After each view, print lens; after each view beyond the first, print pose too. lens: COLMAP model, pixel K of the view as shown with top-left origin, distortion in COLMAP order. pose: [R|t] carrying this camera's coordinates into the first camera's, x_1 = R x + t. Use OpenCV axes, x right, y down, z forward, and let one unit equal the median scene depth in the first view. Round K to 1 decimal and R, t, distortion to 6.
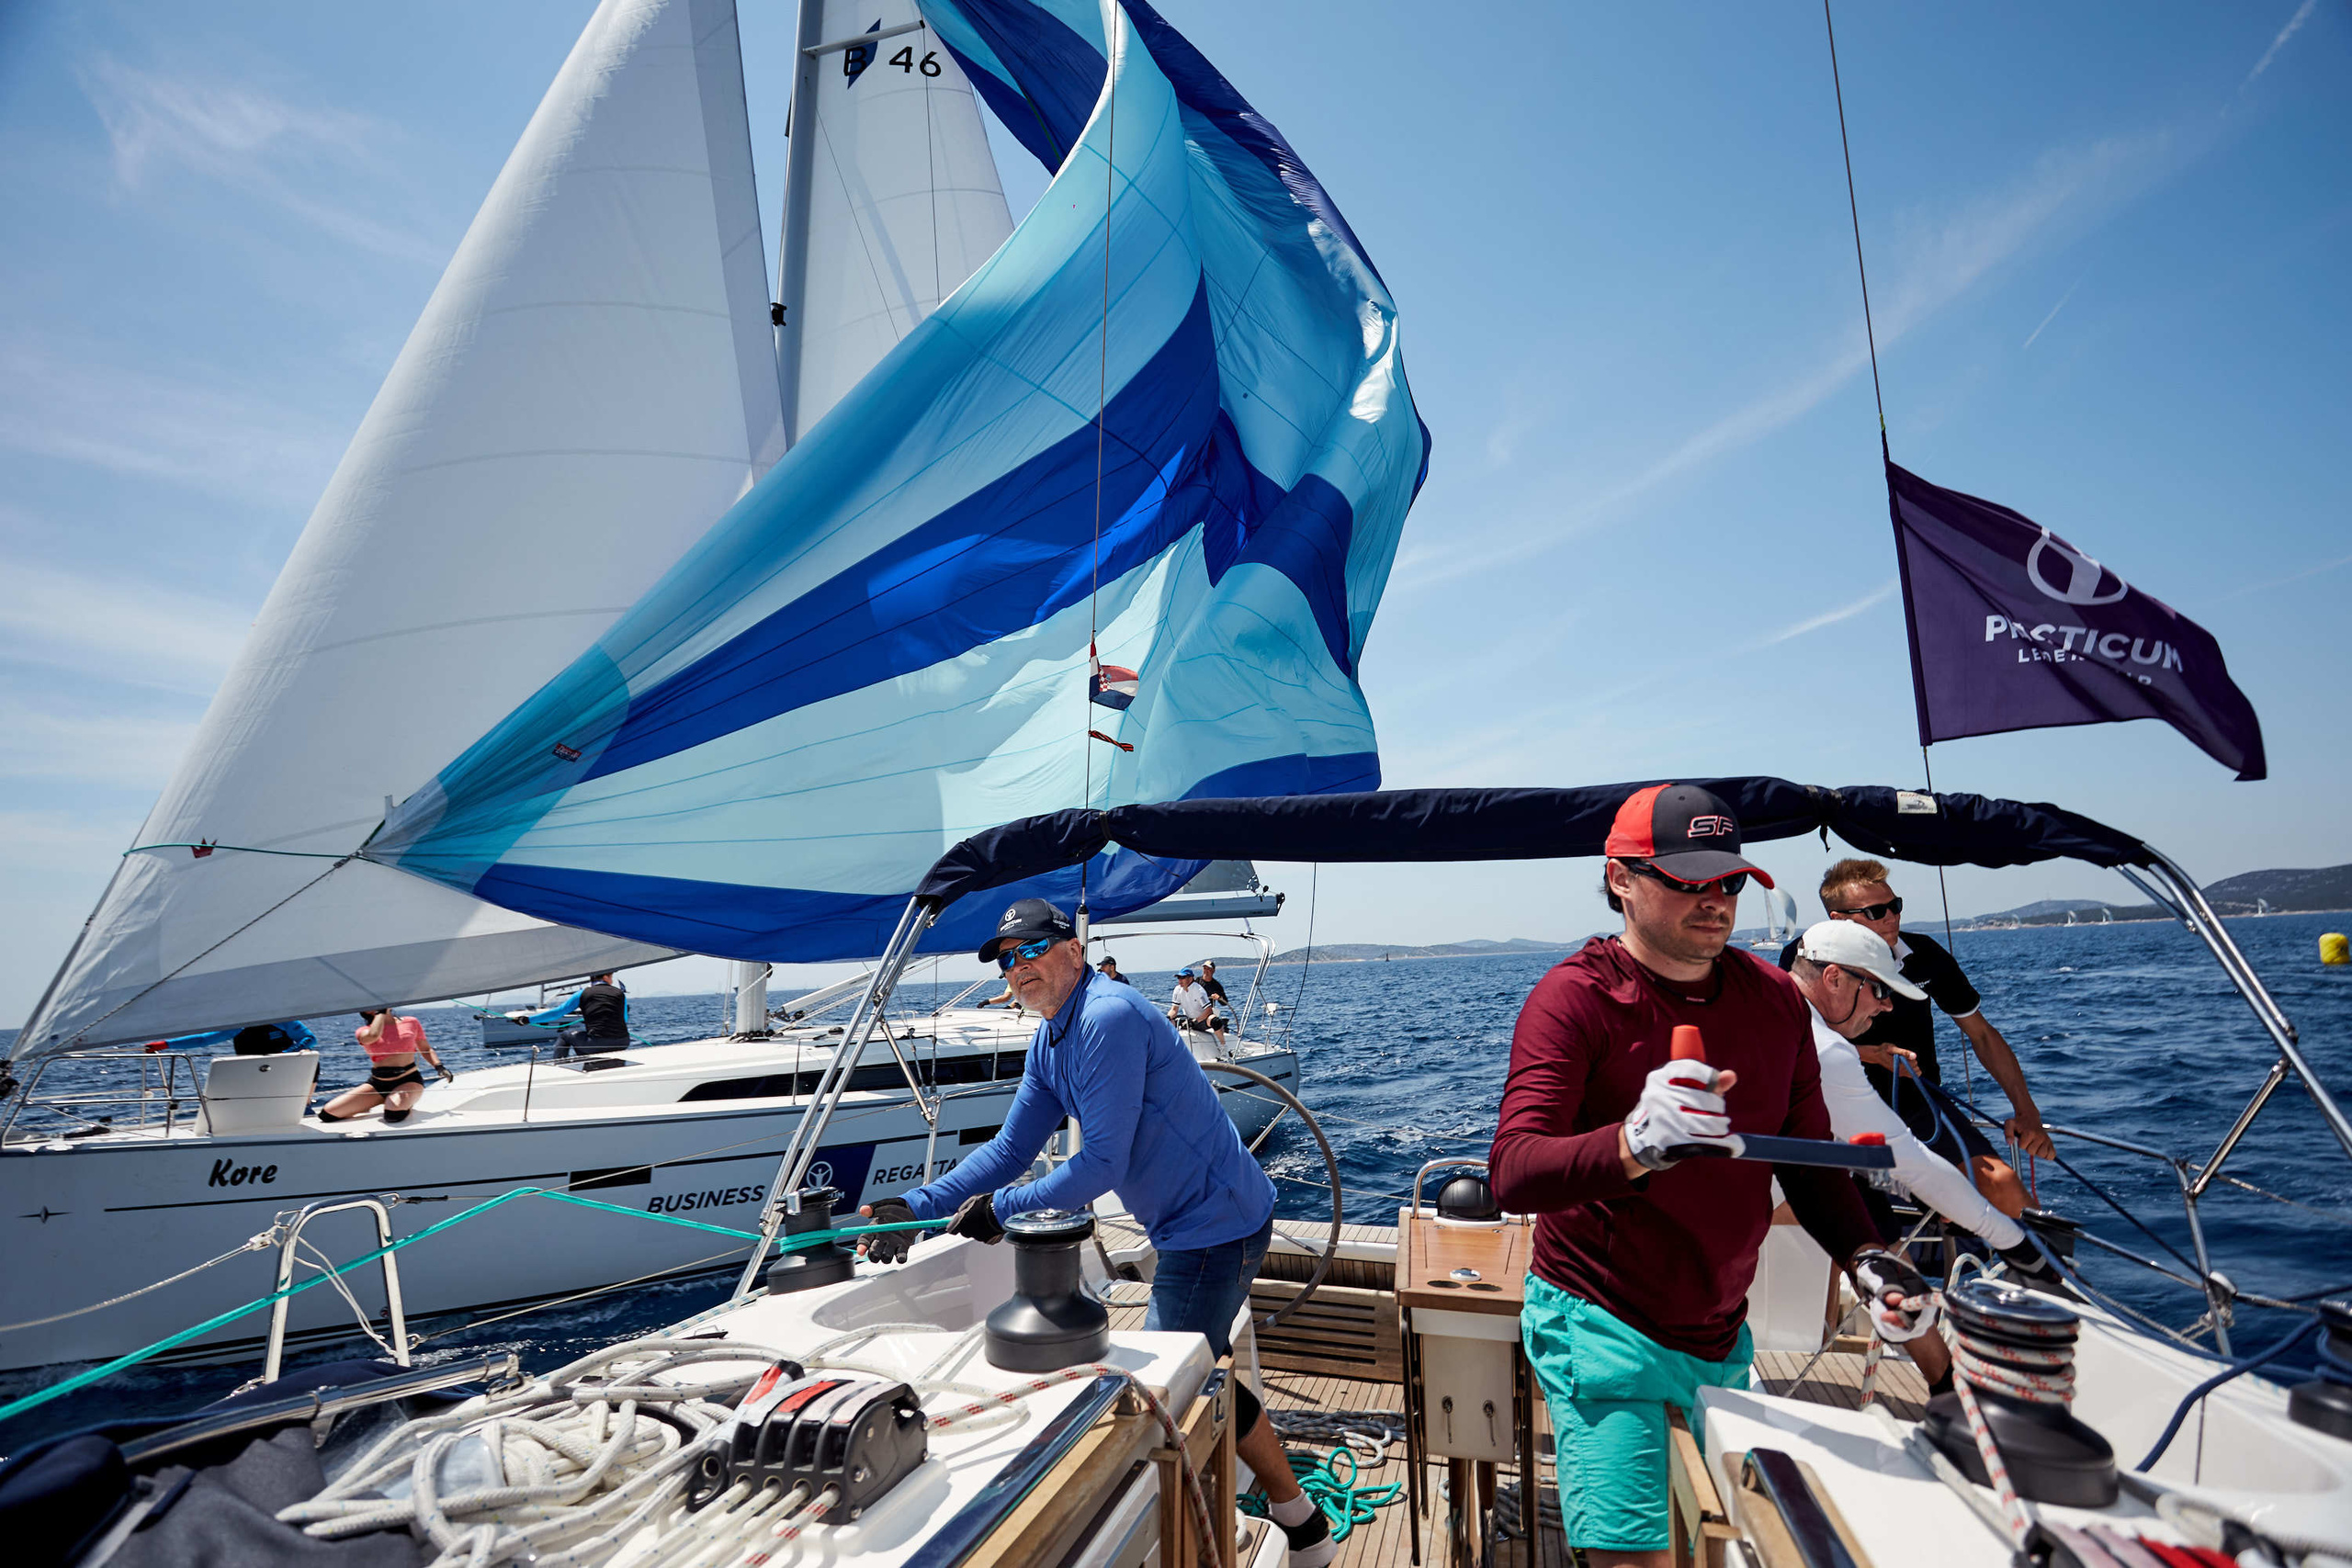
lens RADIAL K [[1178.2, 0, 1176.0], [0, 1178.2, 784.0], [0, 0, 1]] dist [-0.002329, 0.001202]
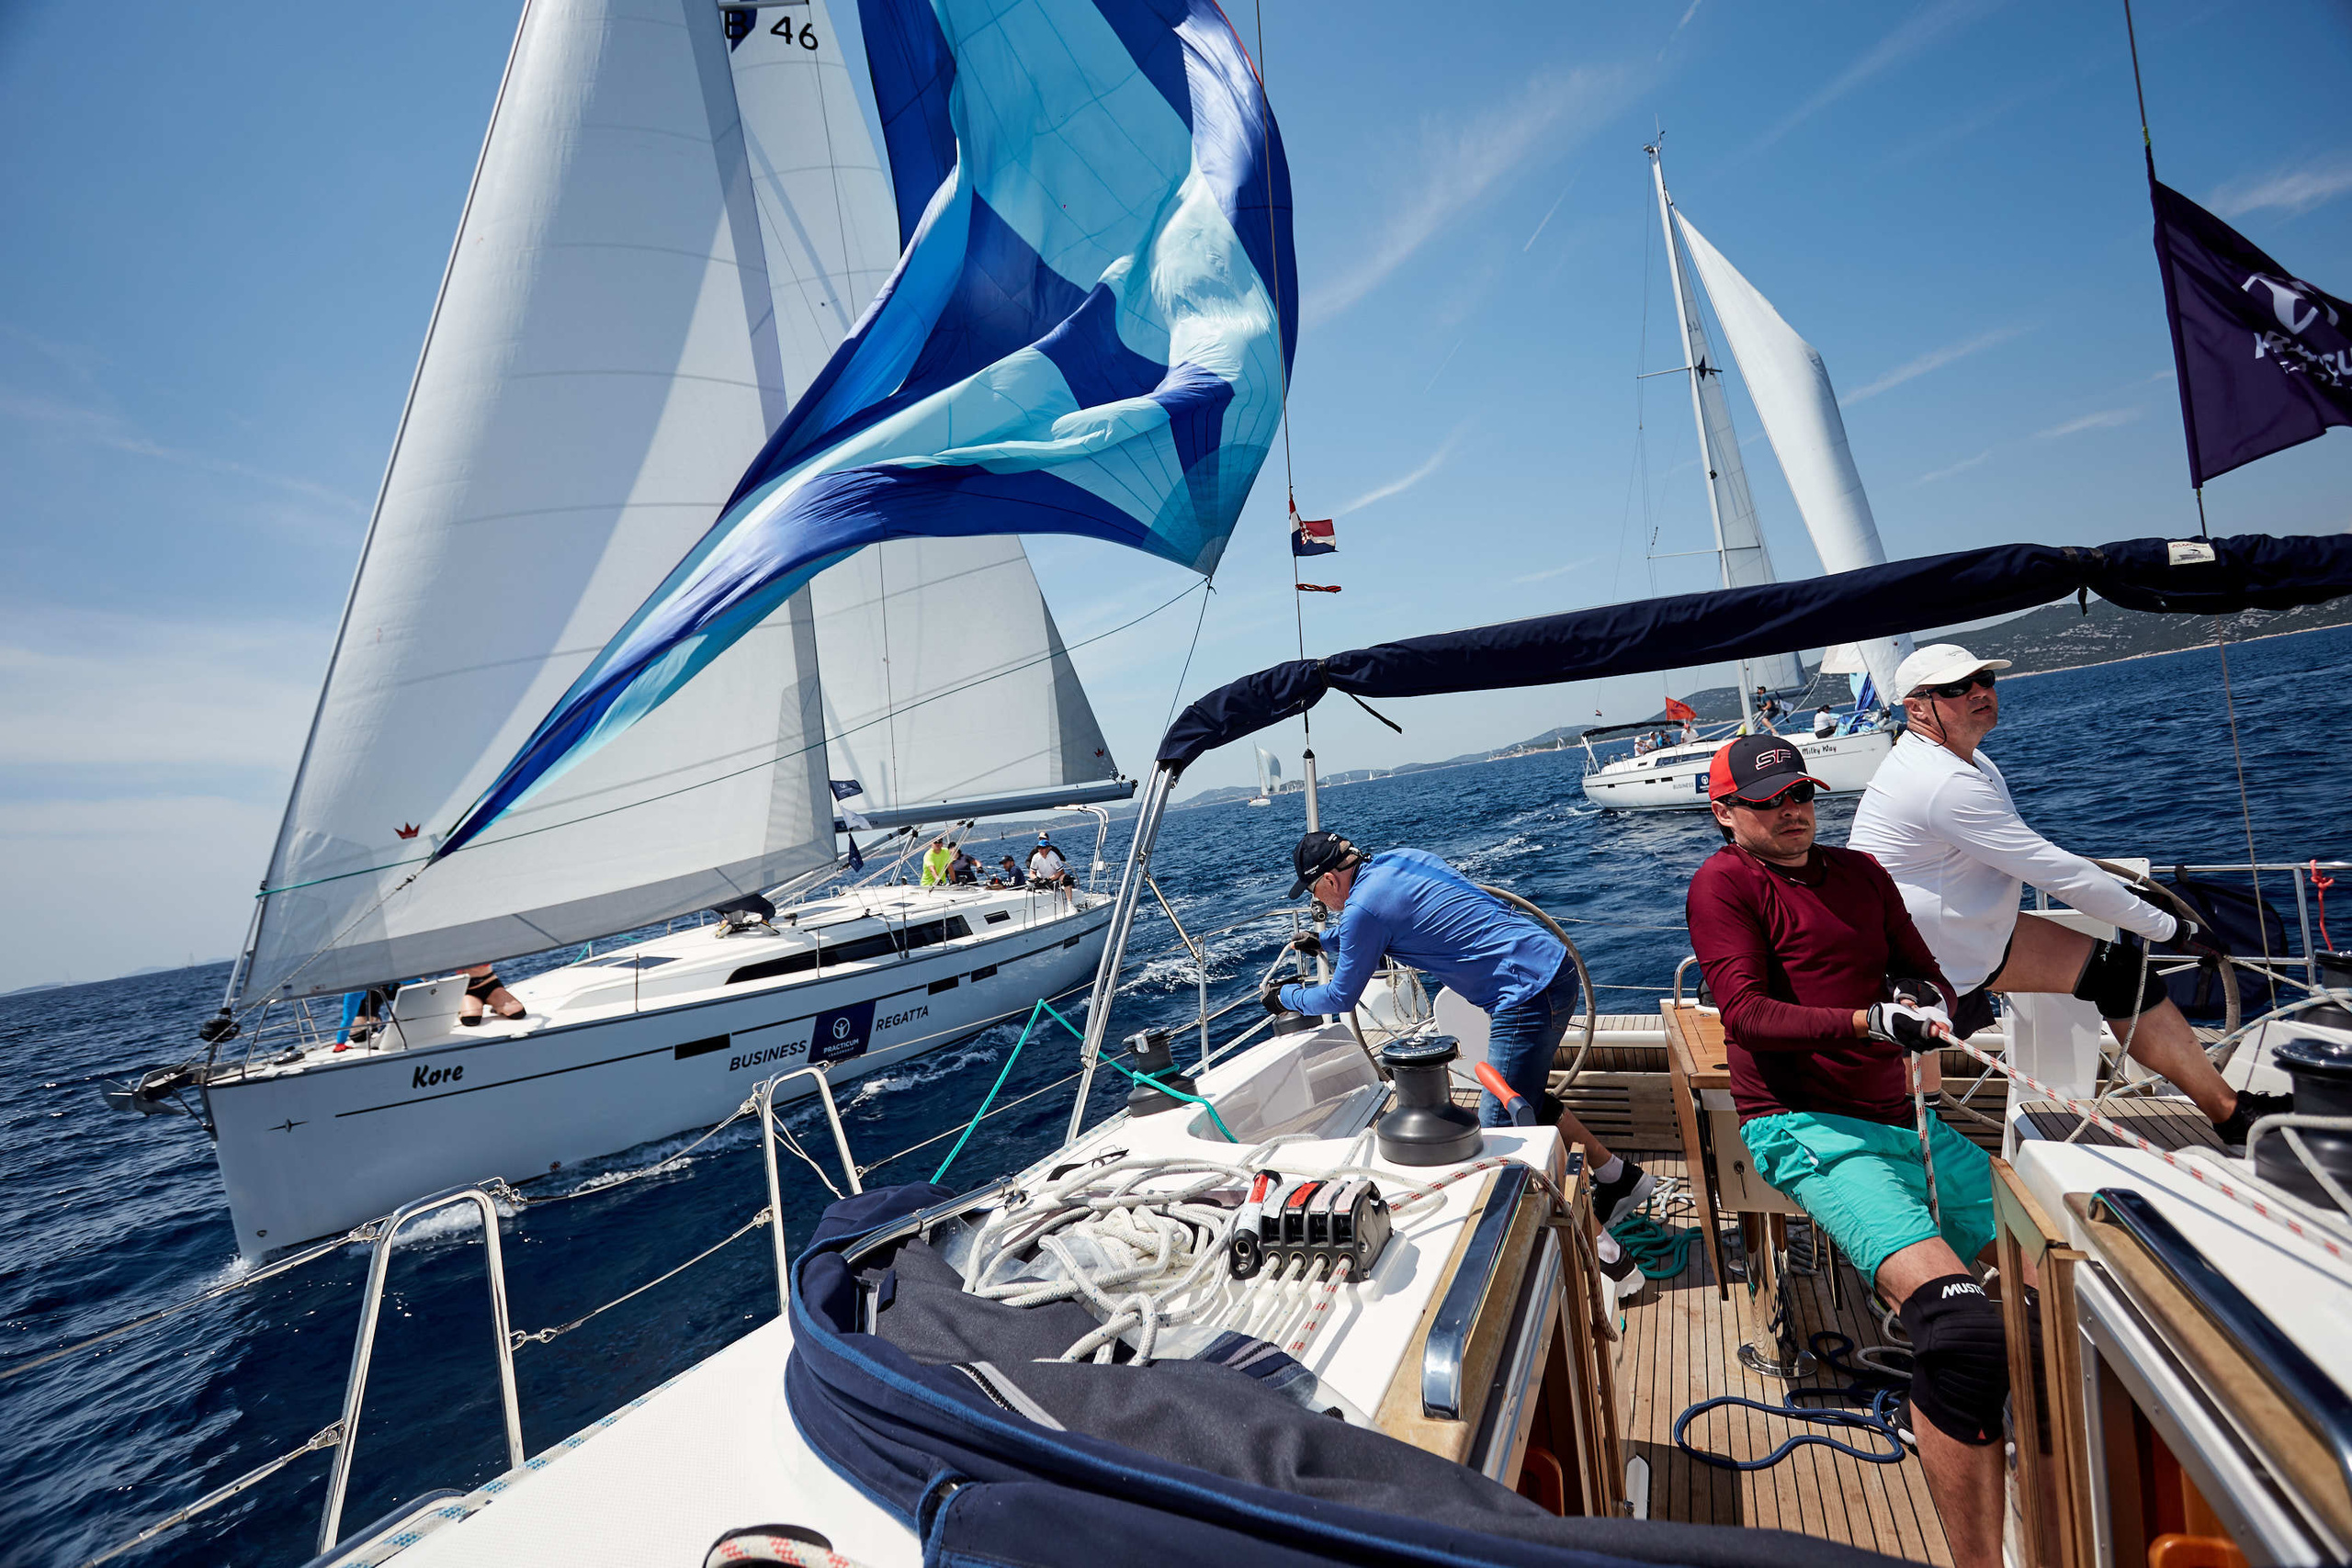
lens RADIAL K [[1157.7, 0, 1176.0], [0, 1157.7, 784.0], [0, 0, 1]] dist [0.003235, -0.000616]
pose [[0.982334, -0.113002, -0.149166, -0.151899], [0.133775, 0.981428, 0.137488, -0.090974], [0.130859, -0.155014, 0.979207, -0.153259]]
